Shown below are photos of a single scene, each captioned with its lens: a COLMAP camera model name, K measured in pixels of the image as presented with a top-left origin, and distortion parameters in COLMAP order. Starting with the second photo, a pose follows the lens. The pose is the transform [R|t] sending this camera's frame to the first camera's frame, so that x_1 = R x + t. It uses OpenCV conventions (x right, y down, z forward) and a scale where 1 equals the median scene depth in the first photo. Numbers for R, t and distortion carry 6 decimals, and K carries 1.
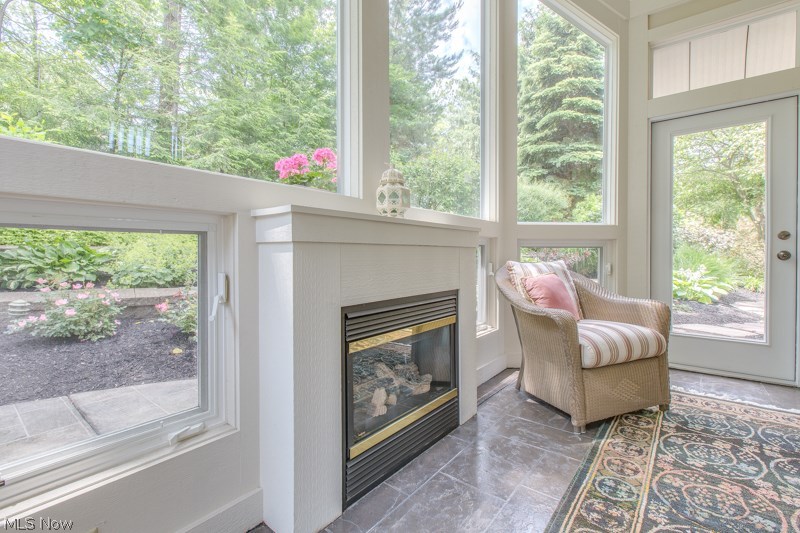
lens RADIAL K [[357.2, 0, 398.7], [0, 357.2, 261.7], [0, 0, 1]] dist [-0.028879, 0.006187]
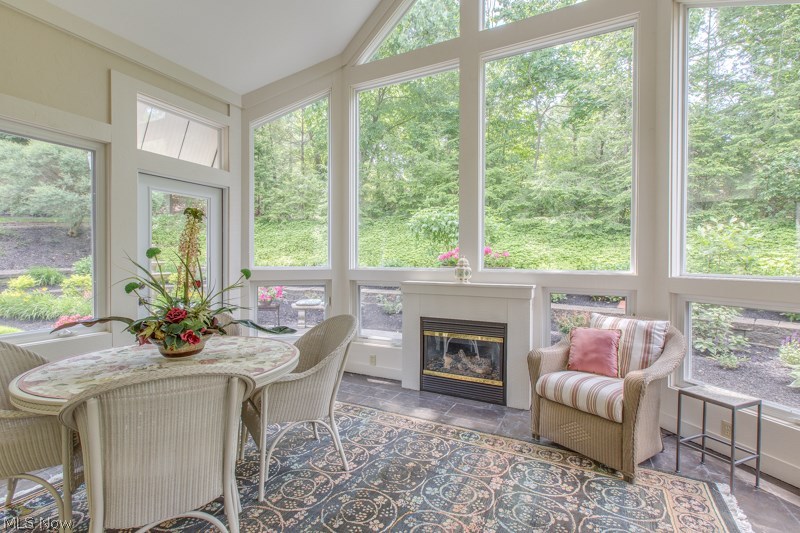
lens RADIAL K [[357.2, 0, 396.0], [0, 357.2, 260.3], [0, 0, 1]] dist [-0.028879, 0.006187]
pose [[0.230129, 0.017047, -0.973011, 2.013994], [-0.018828, 0.999737, 0.013062, -0.279869], [0.972978, 0.015314, 0.230390, 0.126384]]
